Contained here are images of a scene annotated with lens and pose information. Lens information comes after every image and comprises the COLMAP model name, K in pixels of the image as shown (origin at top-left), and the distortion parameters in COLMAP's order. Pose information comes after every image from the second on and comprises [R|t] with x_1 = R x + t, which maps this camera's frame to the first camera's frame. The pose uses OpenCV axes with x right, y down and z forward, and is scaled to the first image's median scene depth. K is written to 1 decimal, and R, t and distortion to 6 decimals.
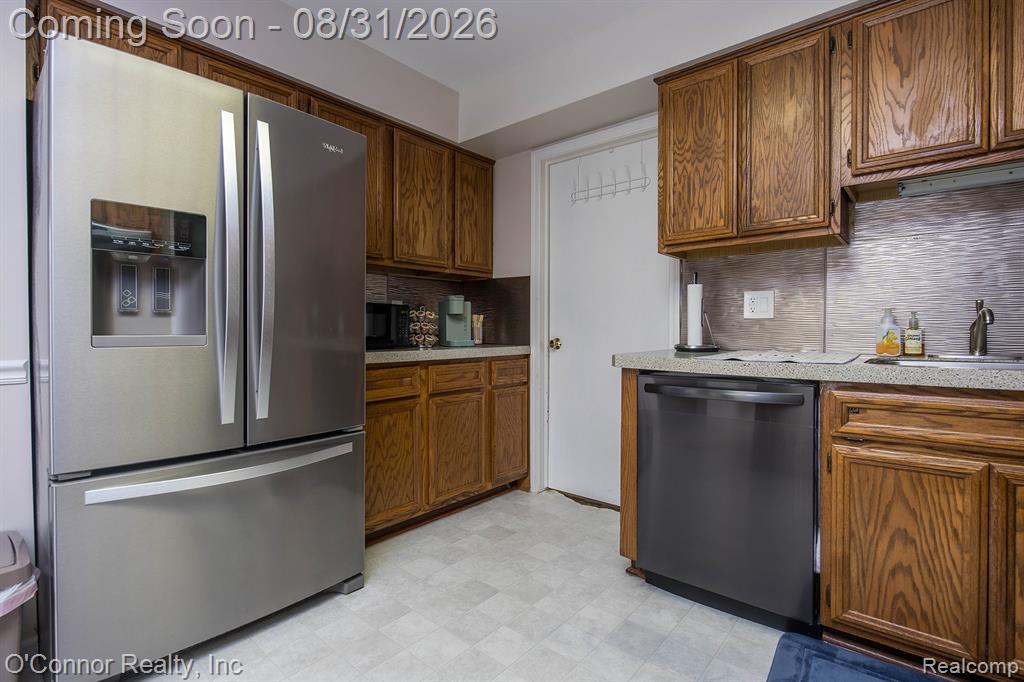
lens RADIAL K [[490.1, 0, 512.9], [0, 490.1, 337.3], [0, 0, 1]] dist [-0.010556, -0.000034]
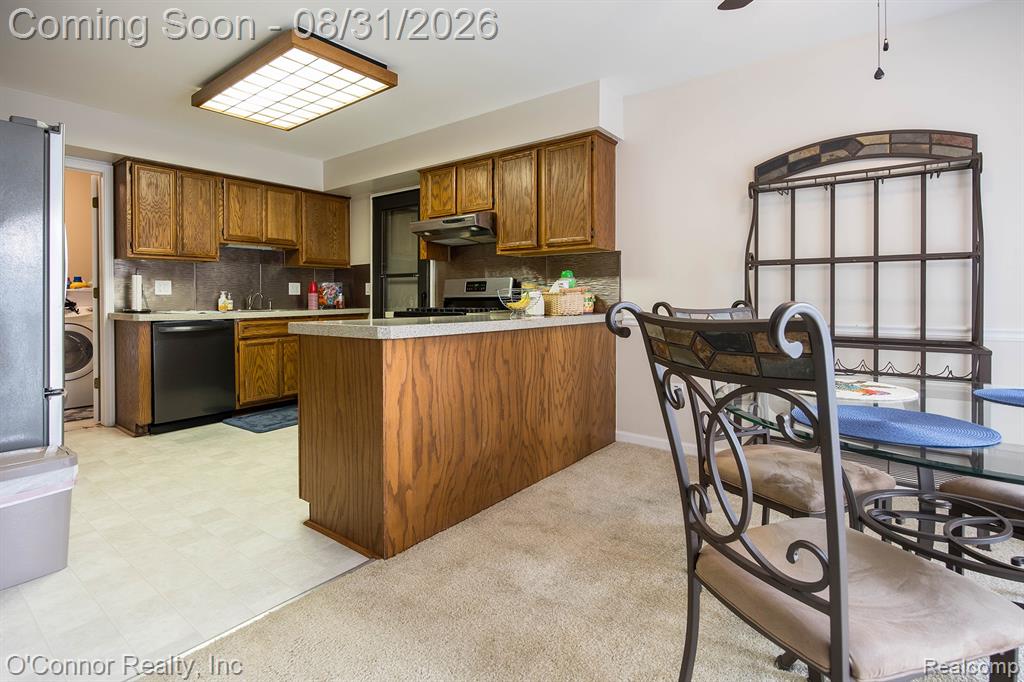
lens RADIAL K [[510.6, 0, 500.7], [0, 510.6, 293.8], [0, 0, 1]] dist [-0.010830, 0.001568]
pose [[-0.046673, 0.006740, 0.998887, -1.700245], [0.017477, 0.999830, -0.005930, -0.006493], [-0.998757, 0.017180, -0.046783, -0.263750]]
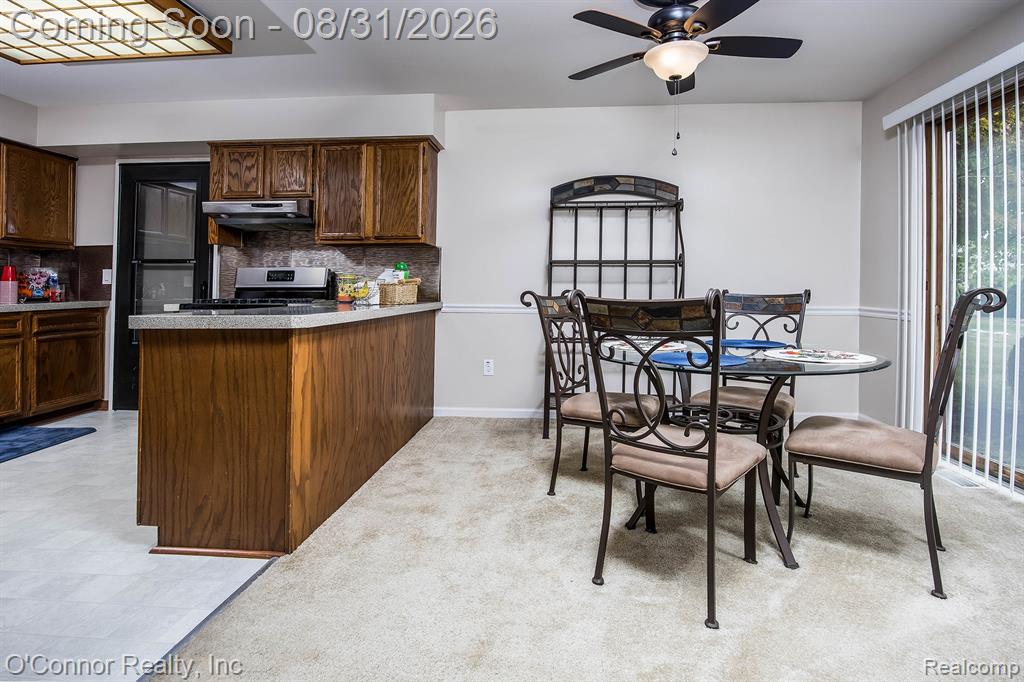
lens RADIAL K [[510.6, 0, 533.9], [0, 510.6, 275.5], [0, 0, 1]] dist [-0.010830, 0.001568]
pose [[-0.602221, 0.019298, 0.798096, -1.763817], [0.011038, 0.999813, -0.015847, -0.010551], [-0.798253, -0.000735, -0.602322, 0.148165]]
